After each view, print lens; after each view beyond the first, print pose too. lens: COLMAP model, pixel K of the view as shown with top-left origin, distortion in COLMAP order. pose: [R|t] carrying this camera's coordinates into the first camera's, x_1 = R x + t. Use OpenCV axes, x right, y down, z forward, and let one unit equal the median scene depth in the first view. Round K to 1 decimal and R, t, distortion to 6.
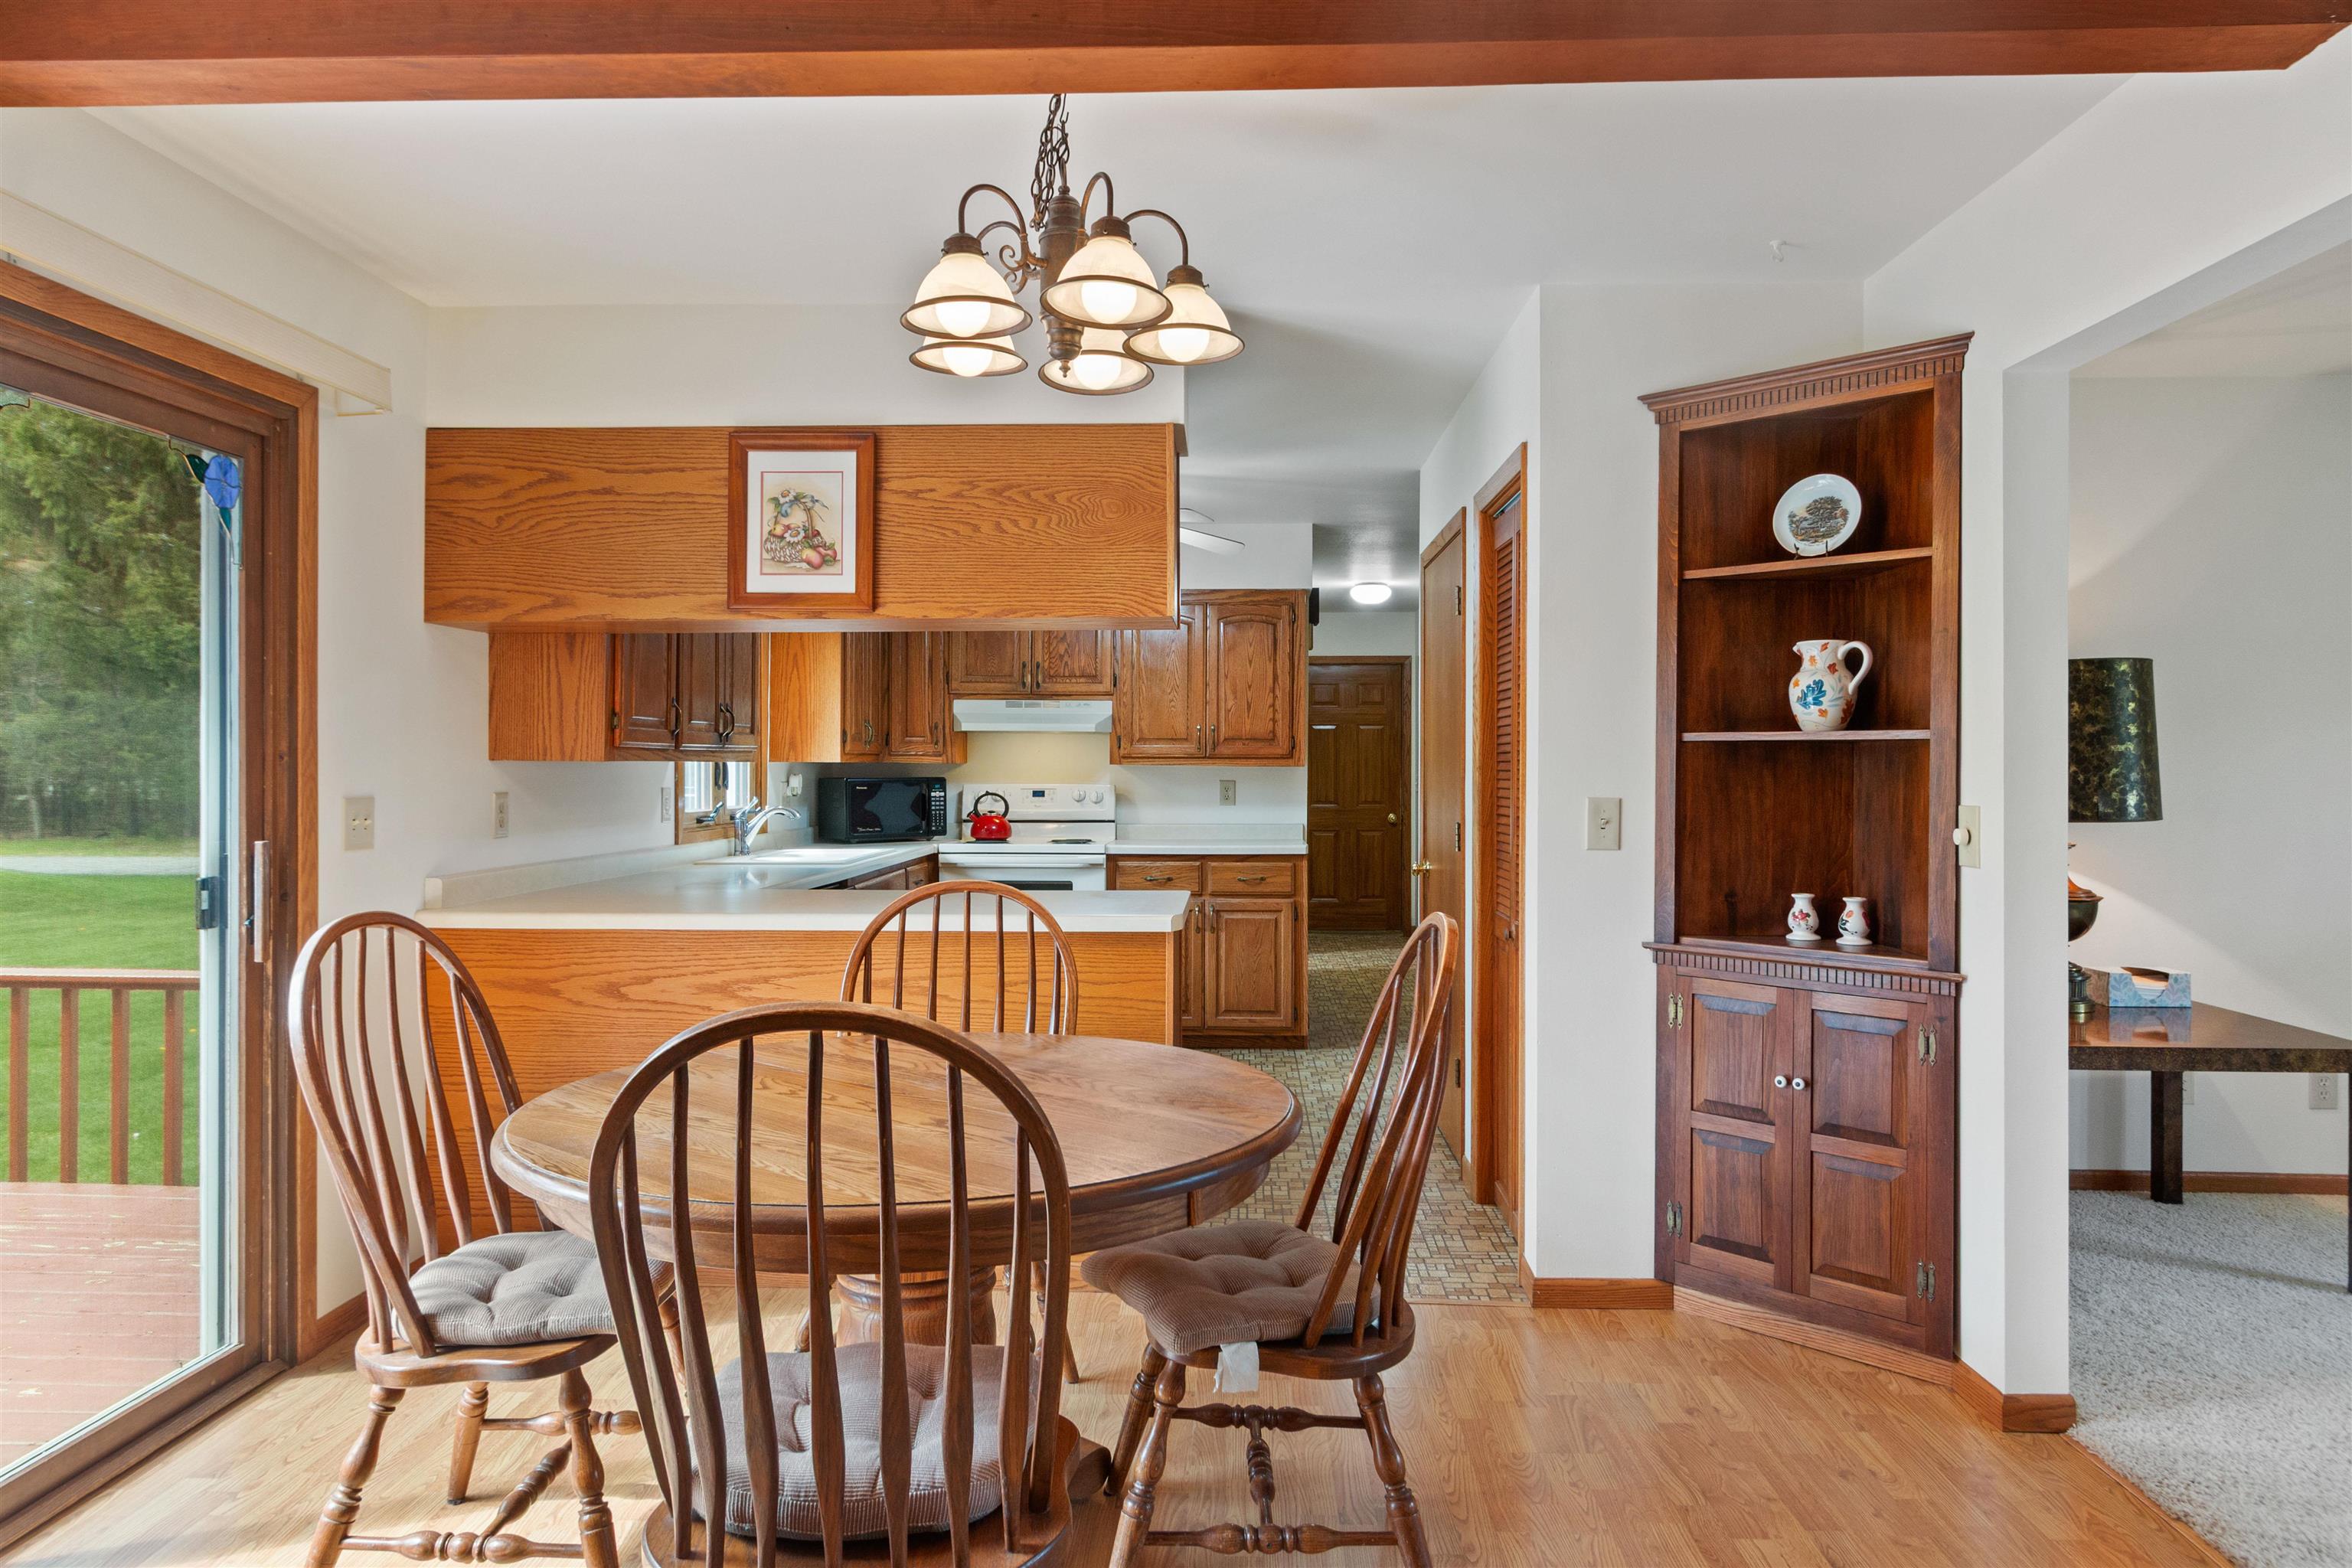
lens RADIAL K [[1531.2, 0, 1176.1], [0, 1531.2, 777.6], [0, 0, 1]] dist [0.024380, 0.000612]
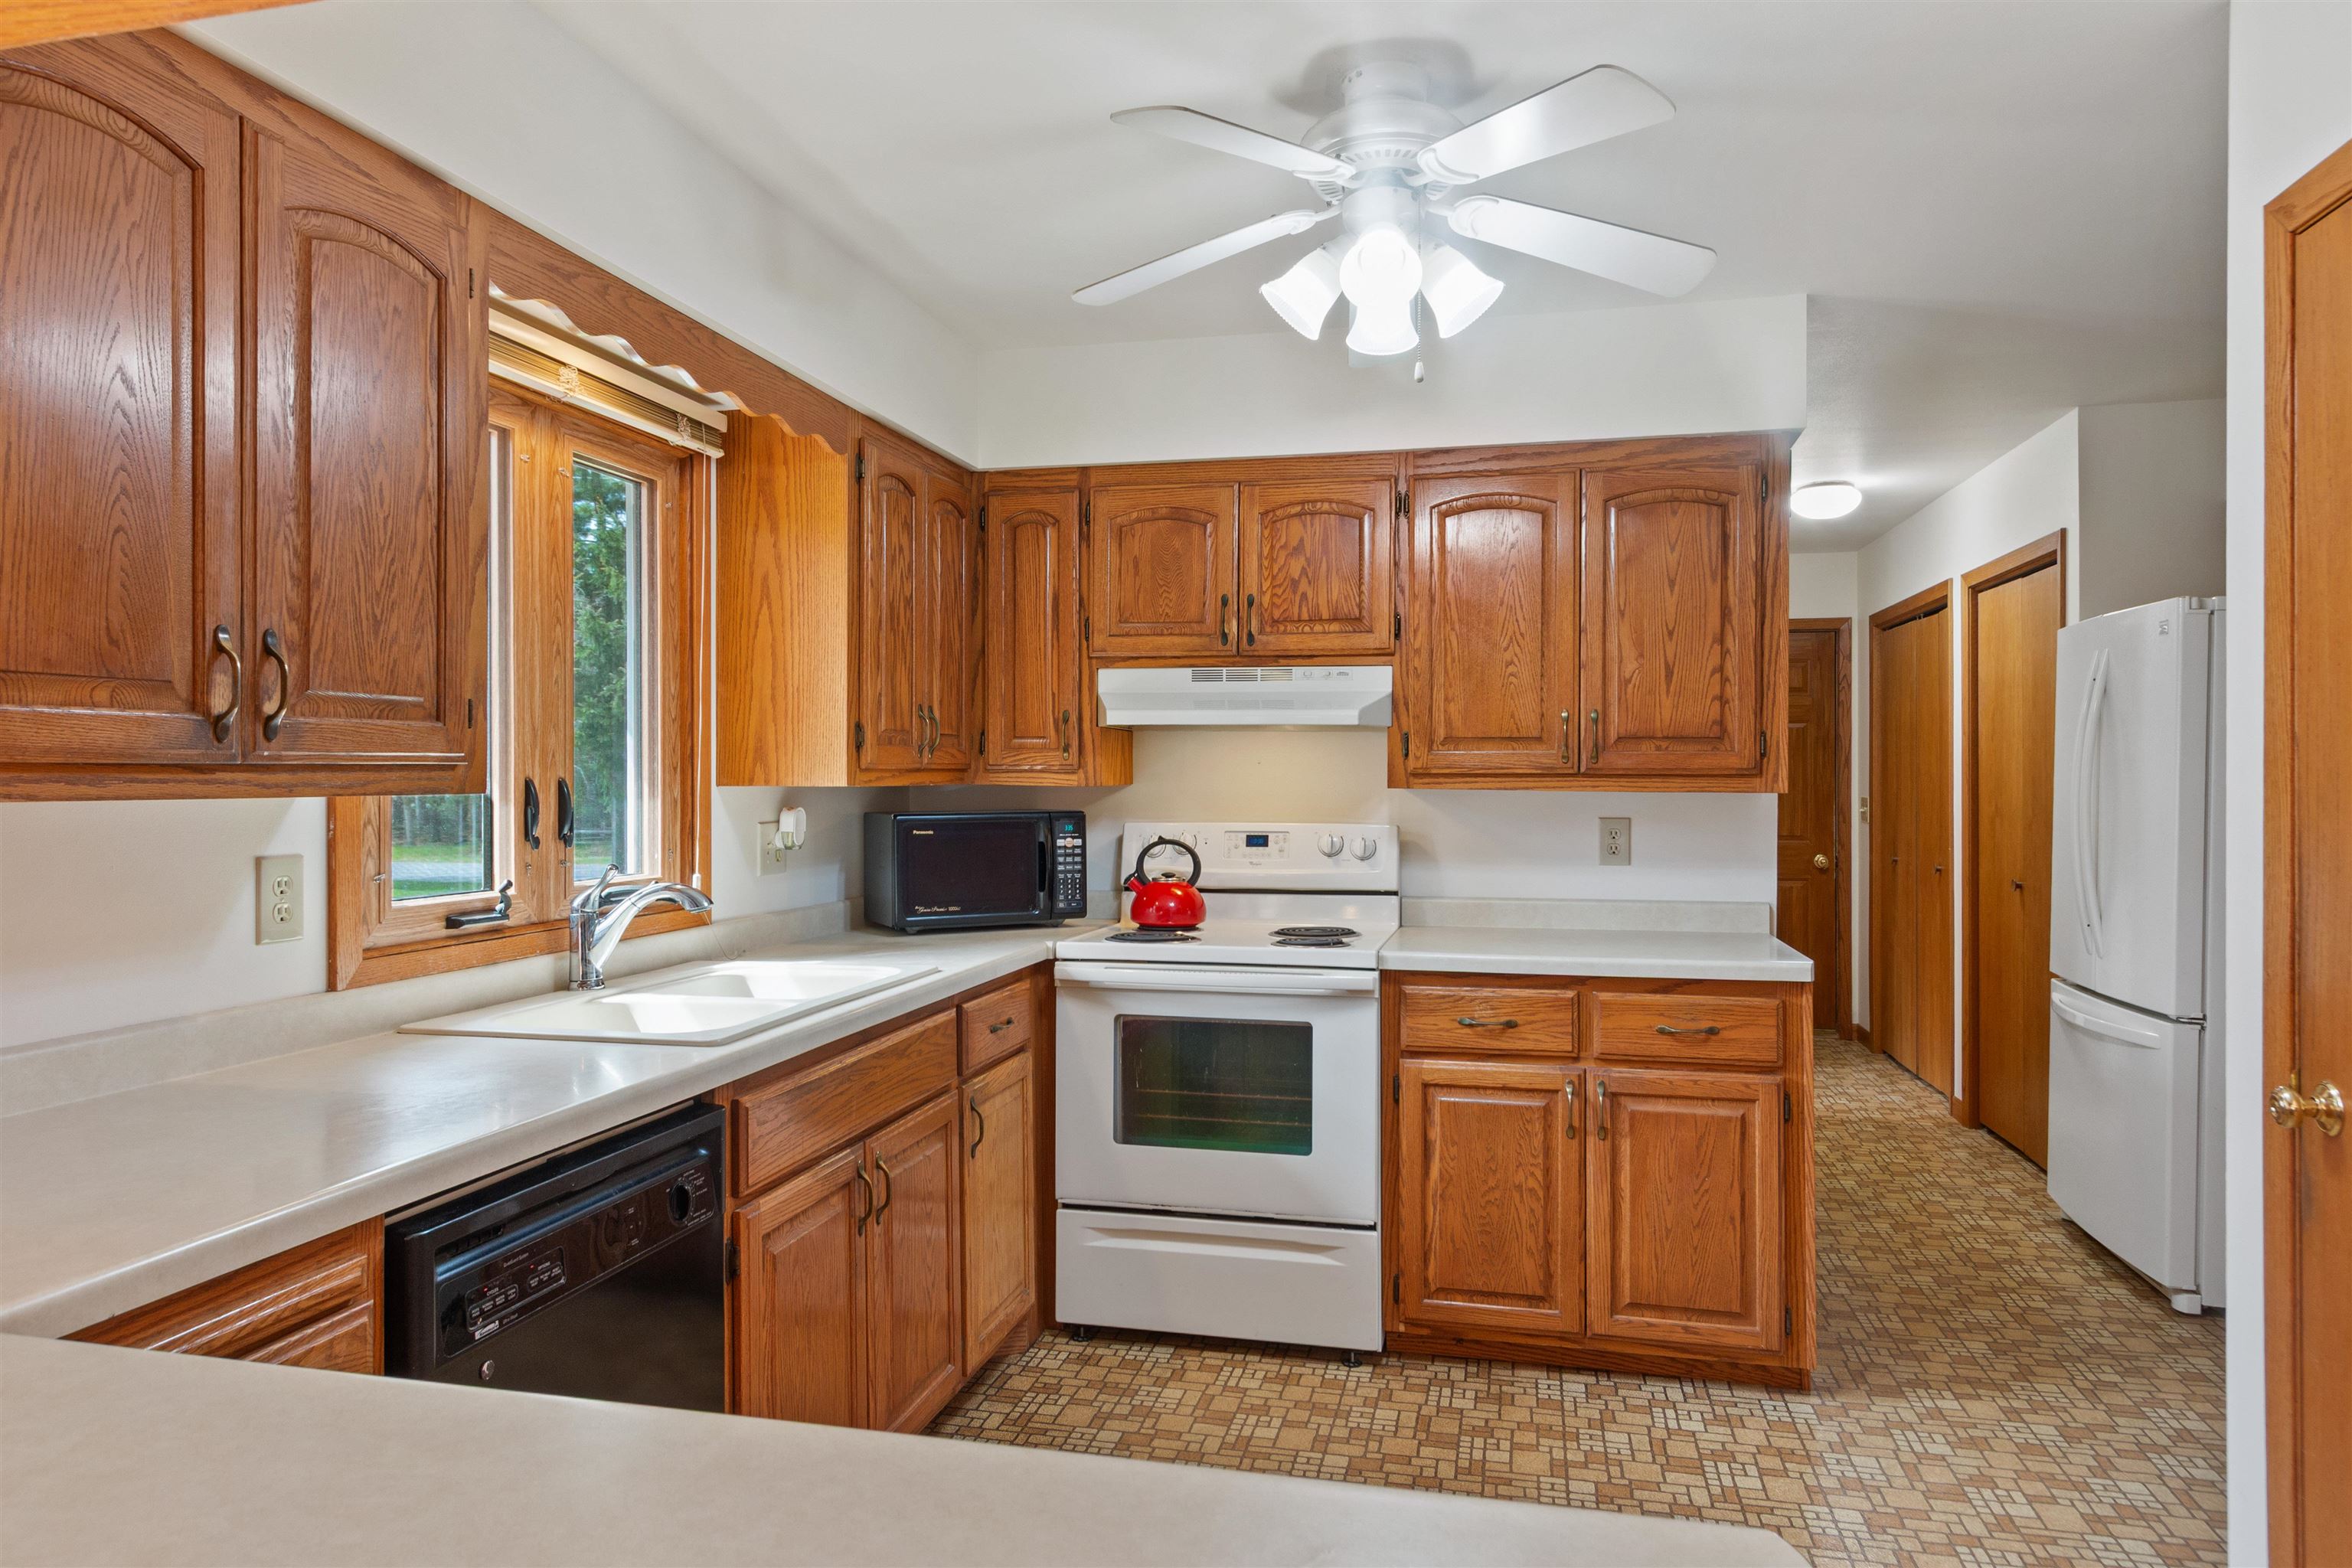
lens RADIAL K [[1470.1, 0, 1184.9], [0, 1470.1, 774.1], [0, 0, 1]] dist [0.010484, -0.003766]
pose [[0.982800, -0.001293, -0.184667, -0.018976], [-0.000462, 0.999955, -0.009459, -0.008642], [0.184671, 0.009381, 0.982756, 0.499806]]
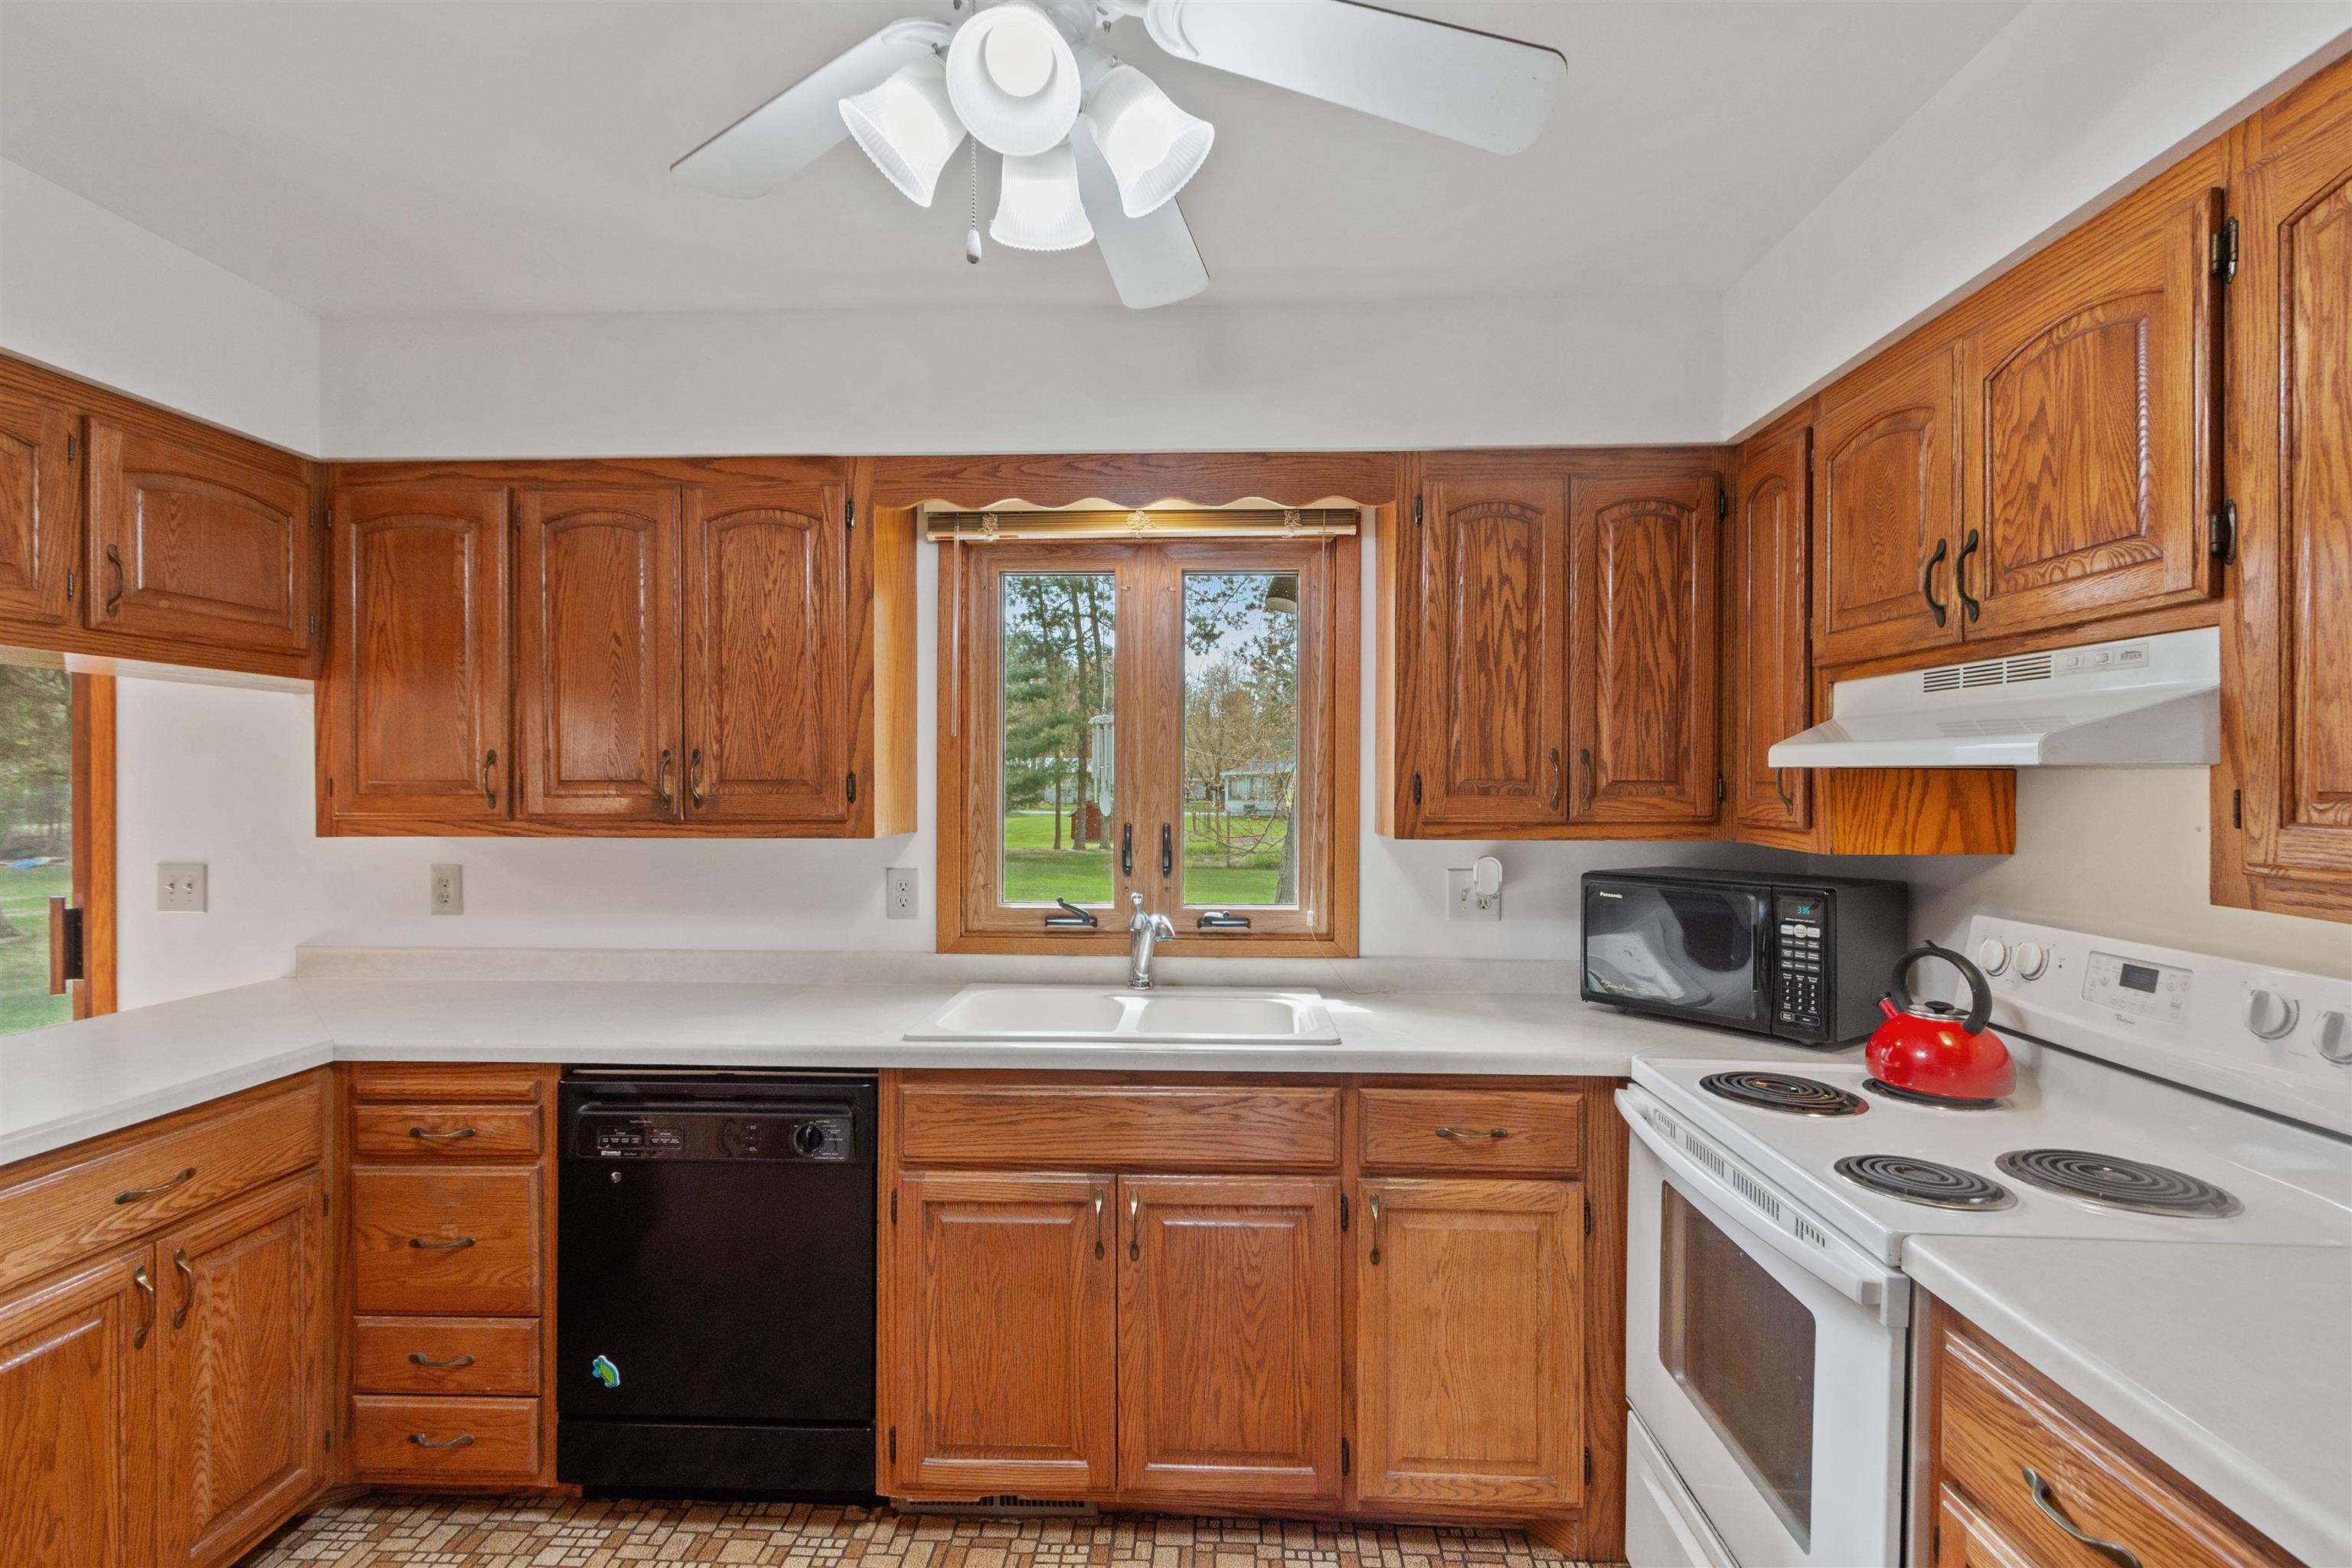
lens RADIAL K [[1113.1, 0, 1180.3], [0, 1113.1, 781.7], [0, 0, 1]] dist [0.010066, -0.000678]
pose [[-0.012969, 0.000818, -0.999916, 0.129026], [-0.009867, 0.999951, 0.000946, -0.025969], [0.999867, 0.009878, -0.012960, 0.857200]]
